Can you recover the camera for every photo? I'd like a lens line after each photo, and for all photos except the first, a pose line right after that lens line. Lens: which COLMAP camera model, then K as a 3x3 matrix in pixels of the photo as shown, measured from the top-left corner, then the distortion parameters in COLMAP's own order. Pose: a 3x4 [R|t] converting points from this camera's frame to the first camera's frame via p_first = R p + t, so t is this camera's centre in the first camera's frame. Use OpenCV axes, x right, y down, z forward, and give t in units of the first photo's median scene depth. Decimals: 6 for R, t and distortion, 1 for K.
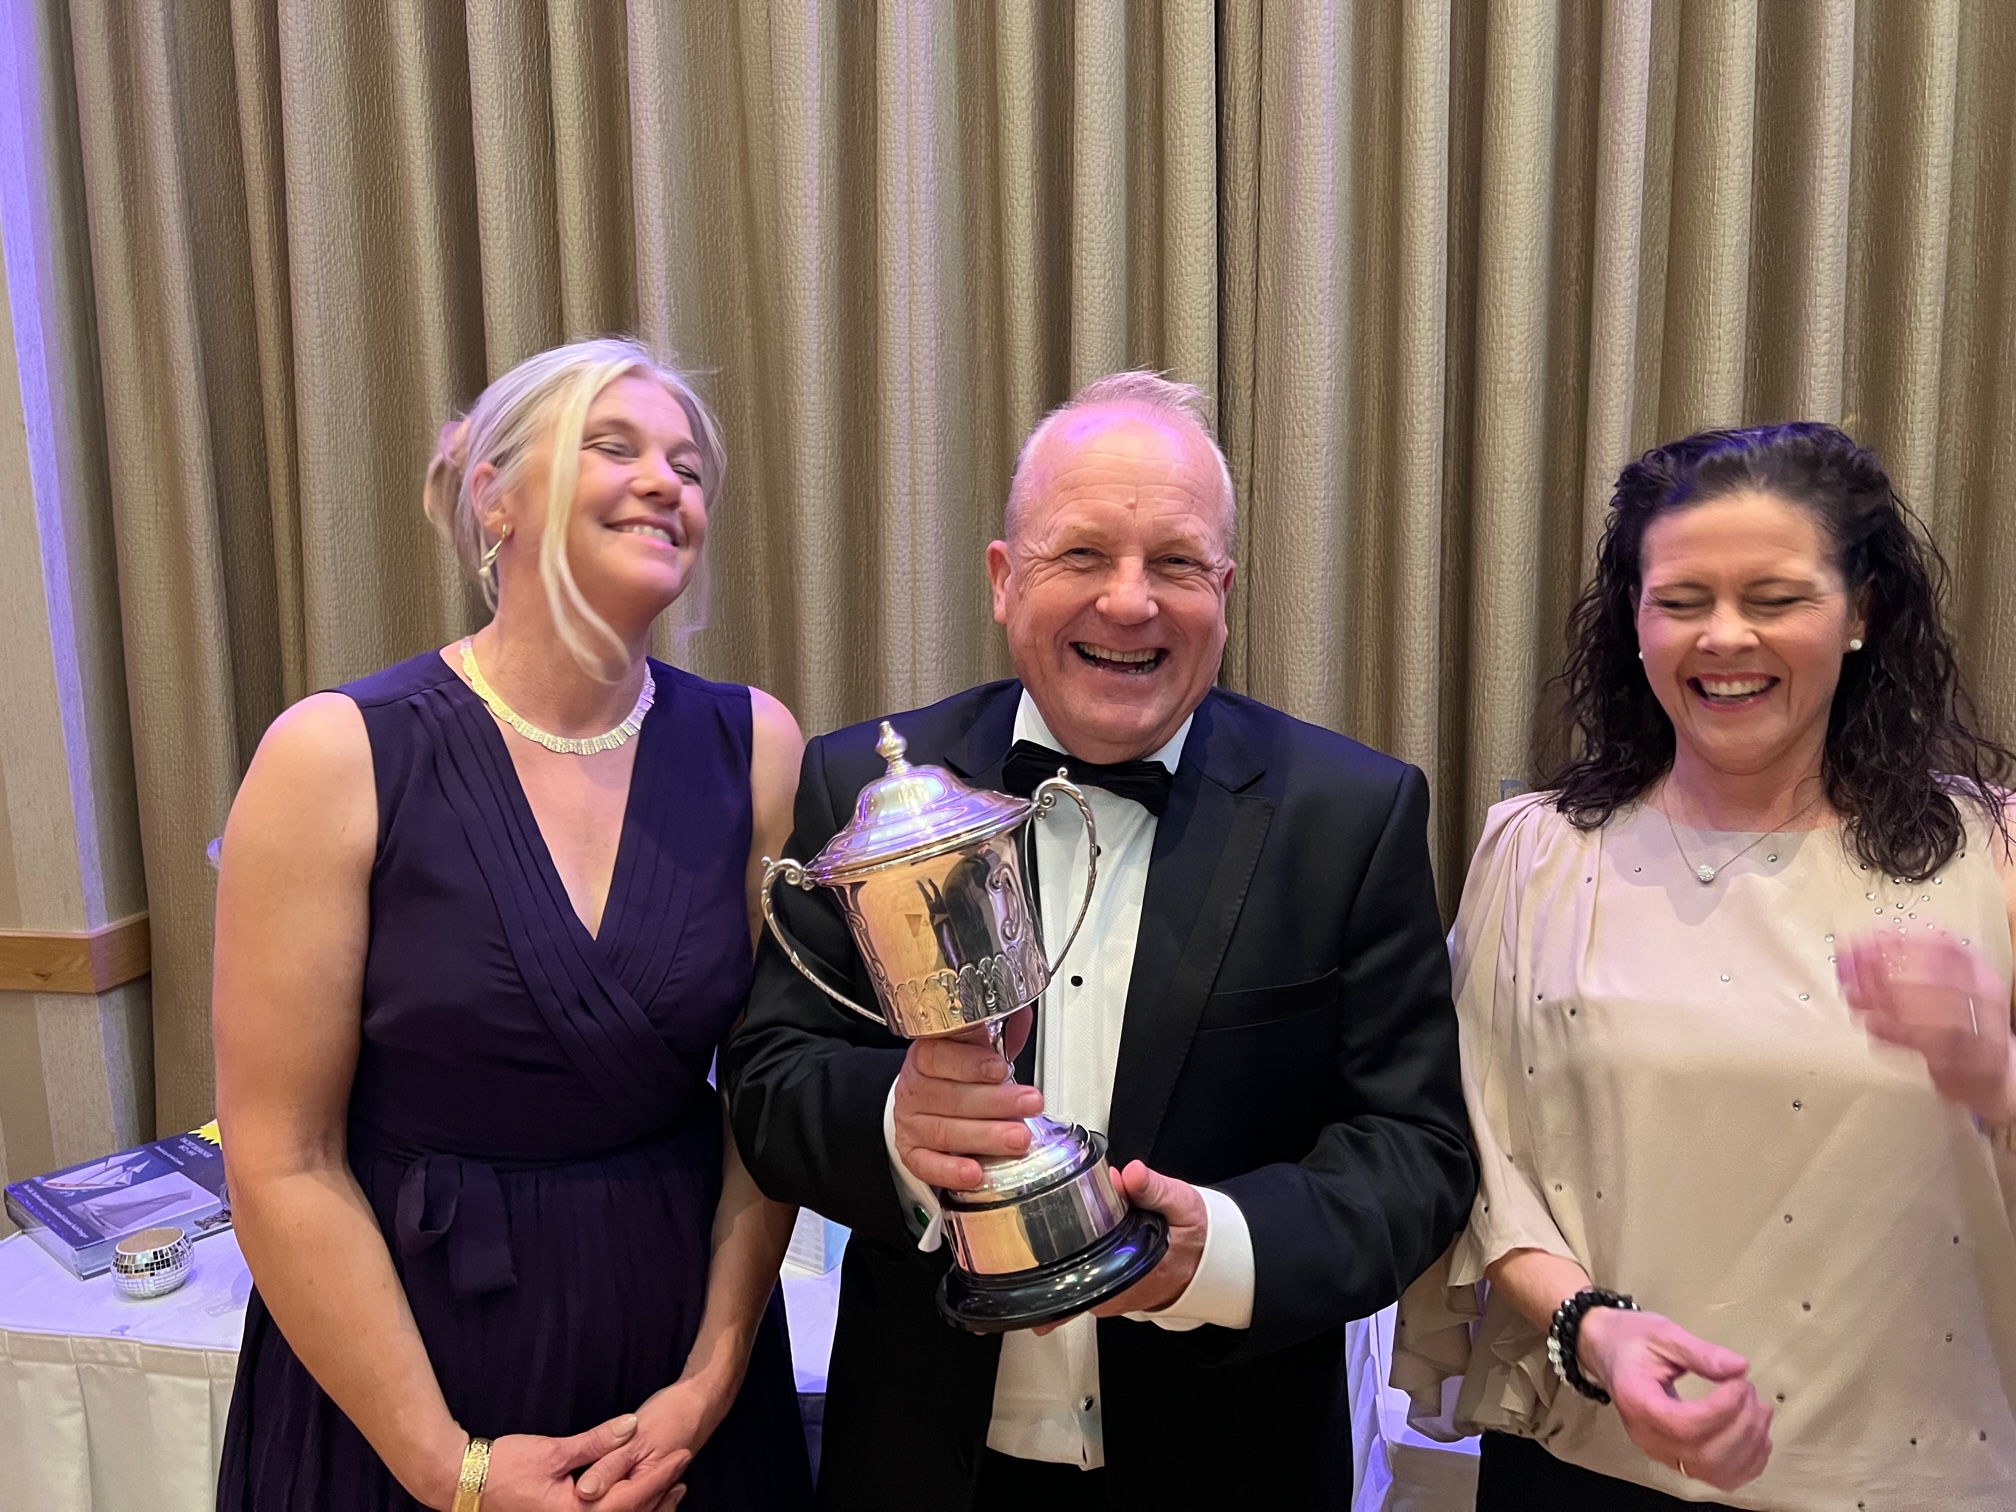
lens RADIAL K [[1551.2, 0, 1008.4], [0, 1551.2, 748.5], [0, 0, 1]] dist [0.053099, -0.053902]
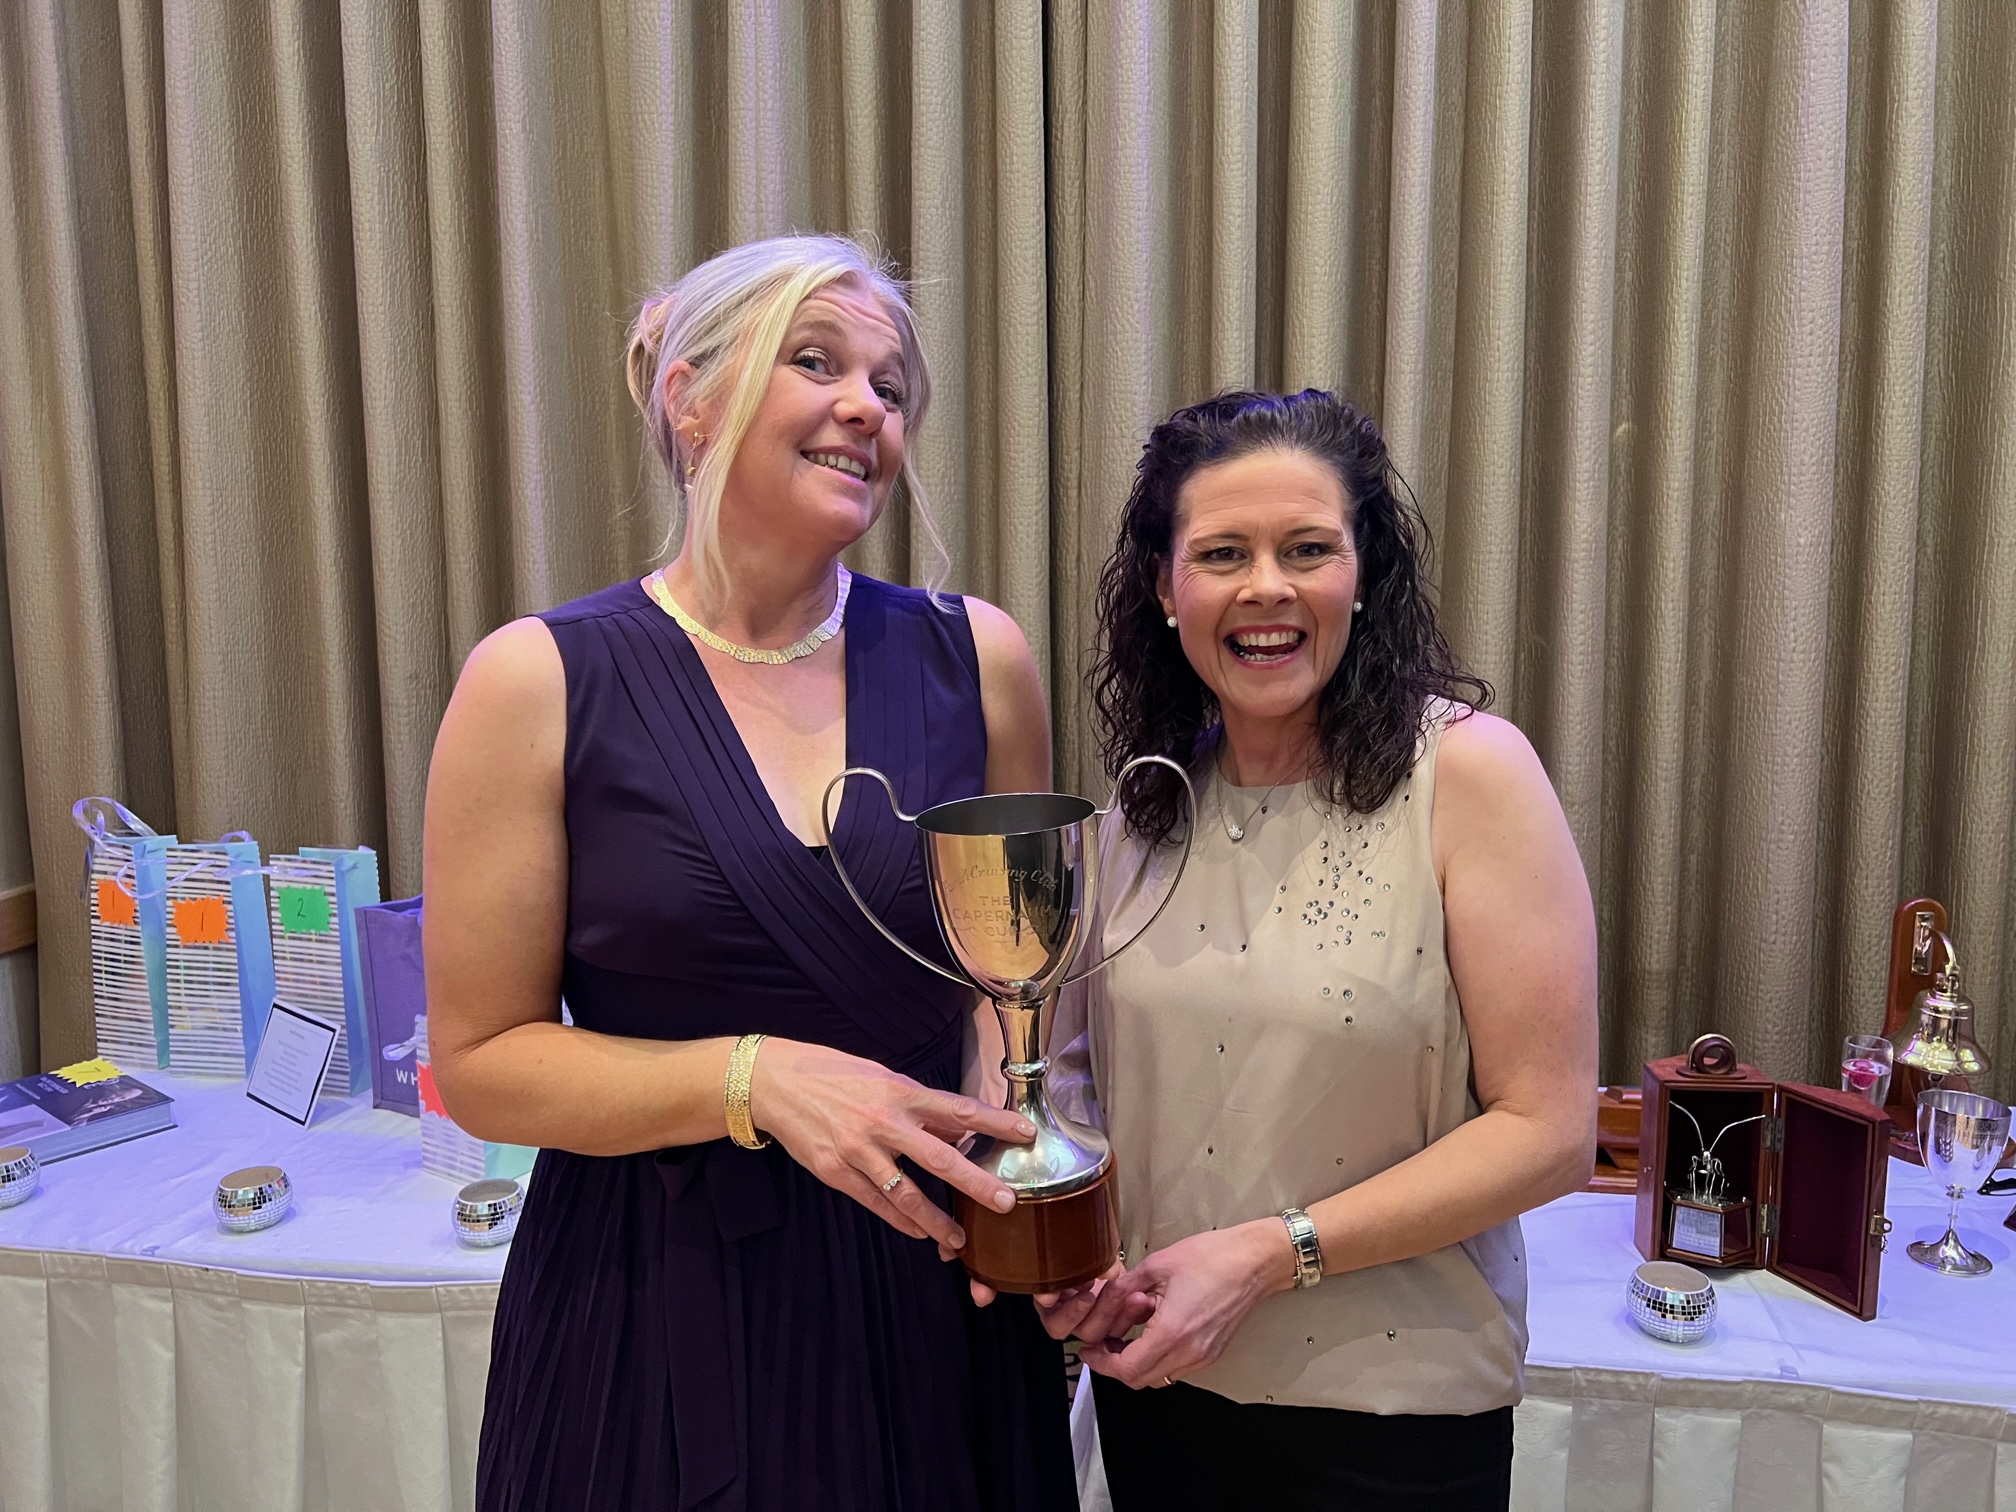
lens RADIAL K [[1551.2, 0, 1020.5], [0, 1551.2, 750.3], [0, 0, 1]] dist [0.053099, -0.053902]
pose [[0.999643, 0.005805, 0.026085, 0.089306], [-0.005653, 0.999967, -0.005895, 0.022037], [-0.026118, 0.005745, 0.999642, -0.066058]]
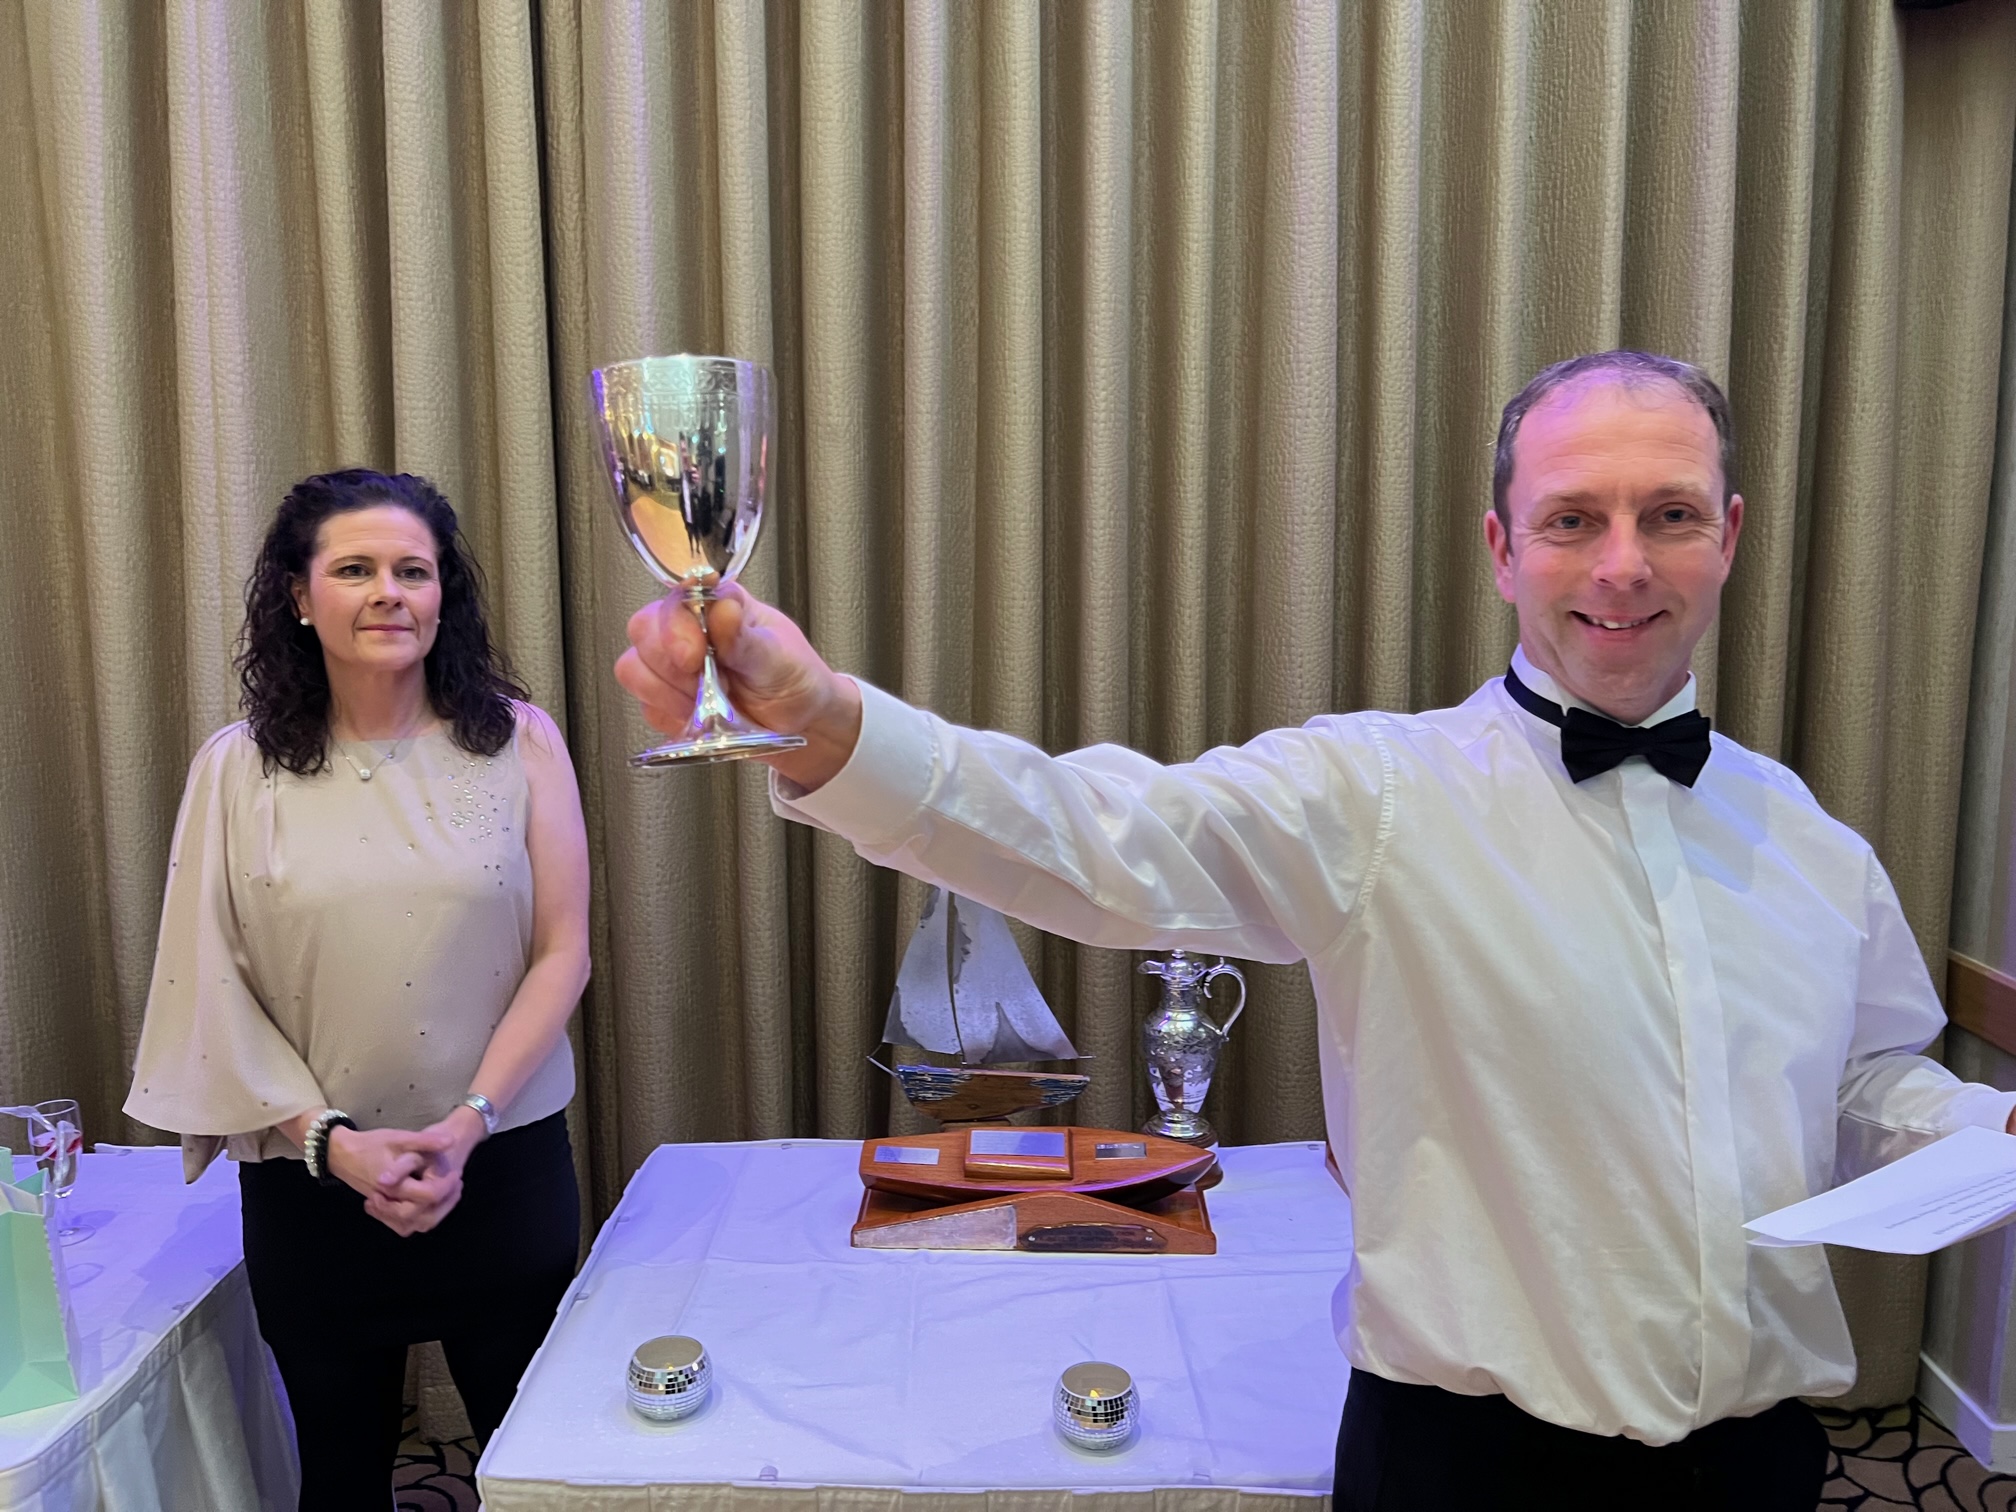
lens RADIAL K [[1551.2, 0, 1007.4], [0, 1551.2, 743.0], [0, 0, 1]] dist [0.053099, -0.053902]
pose [[0.980133, -0.009317, 0.198124, 0.220199], [0.009379, 0.999956, 0.000626, -0.022095], [-0.198121, 0.001244, 0.980177, -0.030828]]
